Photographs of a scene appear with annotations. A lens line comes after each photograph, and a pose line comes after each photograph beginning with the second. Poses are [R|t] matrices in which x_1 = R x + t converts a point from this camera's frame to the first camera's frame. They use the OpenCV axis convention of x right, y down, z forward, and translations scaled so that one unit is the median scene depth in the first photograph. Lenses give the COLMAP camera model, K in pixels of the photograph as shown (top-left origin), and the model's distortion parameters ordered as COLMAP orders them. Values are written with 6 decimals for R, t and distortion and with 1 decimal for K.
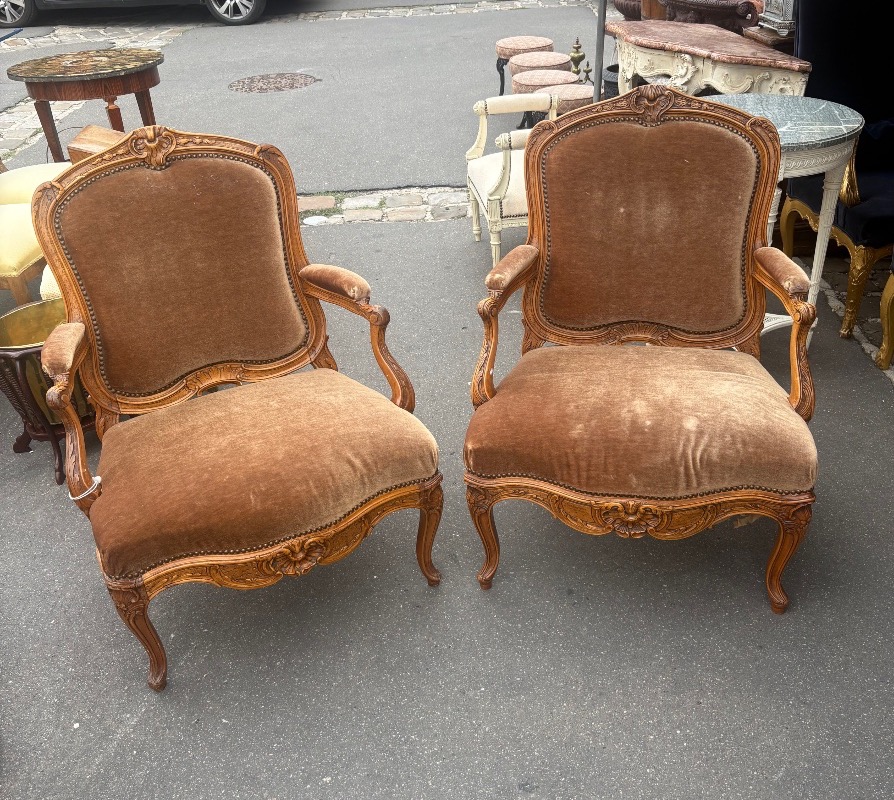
lens RADIAL K [[876.8, 0, 438.2], [0, 876.8, 449.3], [0, 0, 1]] dist [0.016324, 0.000000]
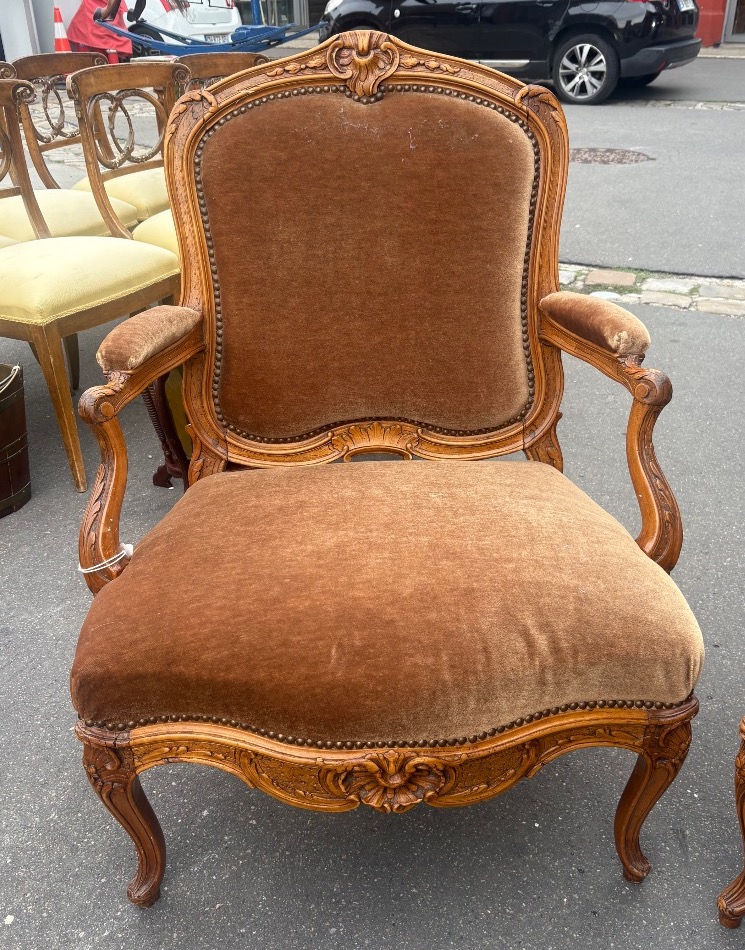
lens RADIAL K [[911.4, 0, 425.4], [0, 911.4, 511.2], [0, 0, 1]] dist [0.005993, 0.000000]
pose [[0.928826, 0.235183, -0.286306, -0.017107], [-0.251646, 0.967579, -0.021574, -0.027456], [0.271950, 0.092086, 0.957895, 0.406340]]
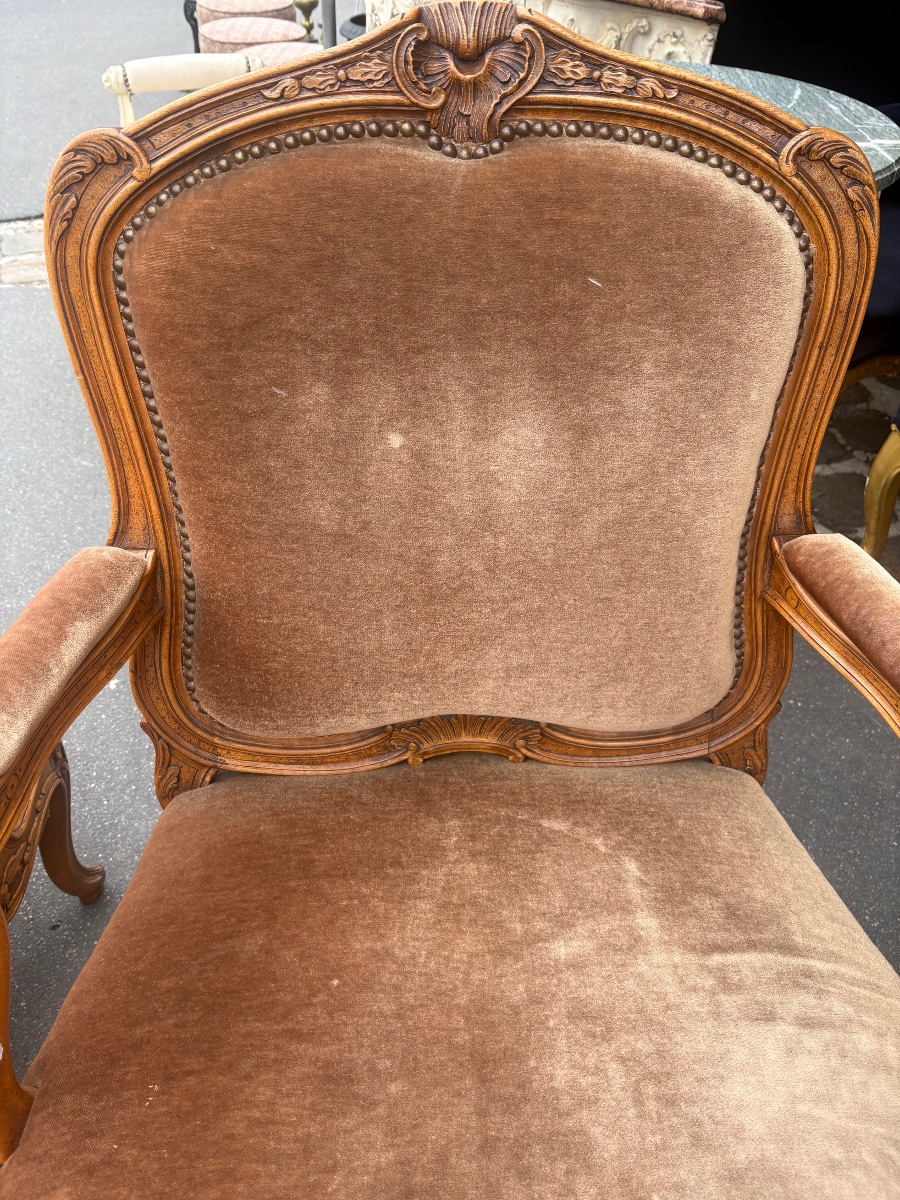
lens RADIAL K [[907.3, 0, 431.7], [0, 907.3, 613.9], [0, 0, 1]] dist [0.031272, -0.041678]
pose [[0.970735, -0.105656, 0.215661, 0.150714], [0.070776, 0.984001, 0.163503, -0.273381], [-0.229486, -0.143454, 0.962682, 0.703283]]
